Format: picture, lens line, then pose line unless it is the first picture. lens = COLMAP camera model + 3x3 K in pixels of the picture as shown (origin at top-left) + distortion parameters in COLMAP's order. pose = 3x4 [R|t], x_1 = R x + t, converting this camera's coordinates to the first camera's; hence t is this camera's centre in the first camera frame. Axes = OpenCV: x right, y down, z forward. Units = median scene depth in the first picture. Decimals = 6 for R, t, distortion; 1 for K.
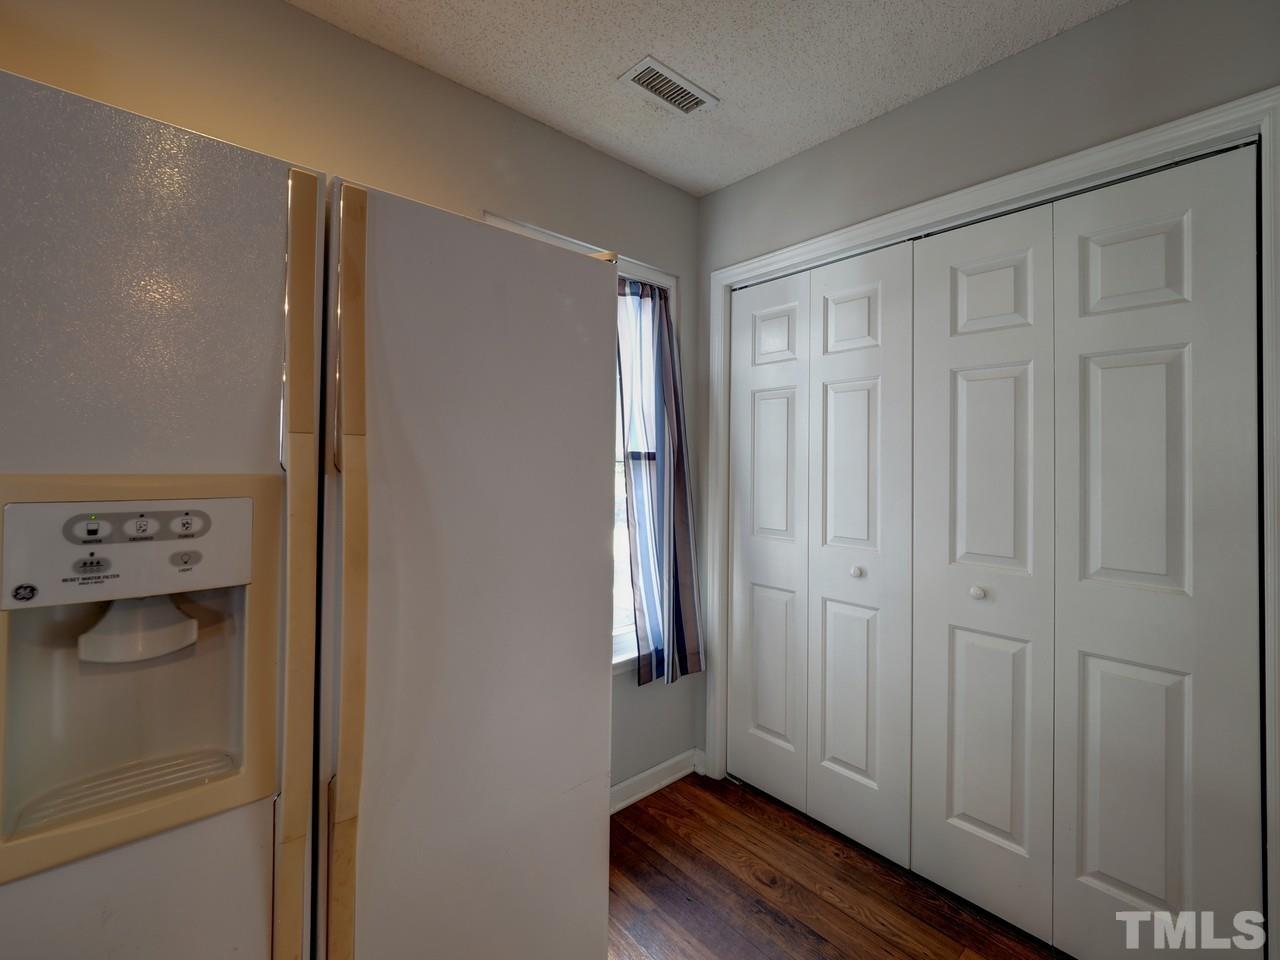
lens RADIAL K [[522.2, 0, 640.0], [0, 522.2, 480.0], [0, 0, 1]] dist [0.008564, 0.000276]
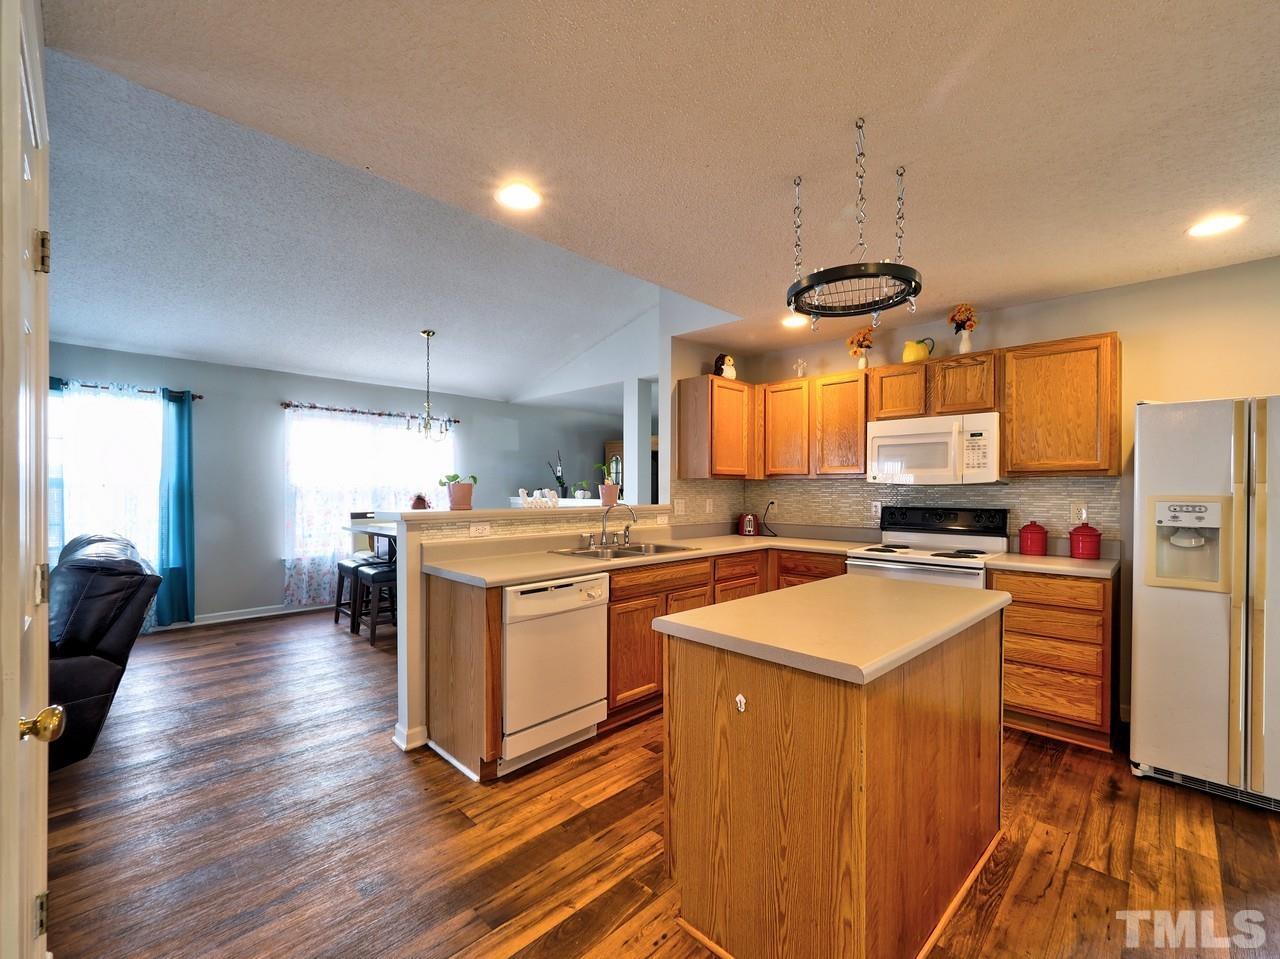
lens RADIAL K [[534.4, 0, 640.0], [0, 534.4, 479.5], [0, 0, 1]] dist [-0.001348, 0.000412]
pose [[0.086485, -0.018802, -0.996076, 2.279855], [-0.027530, 0.999395, -0.021255, 0.063226], [0.995873, 0.029260, 0.085916, -2.925271]]
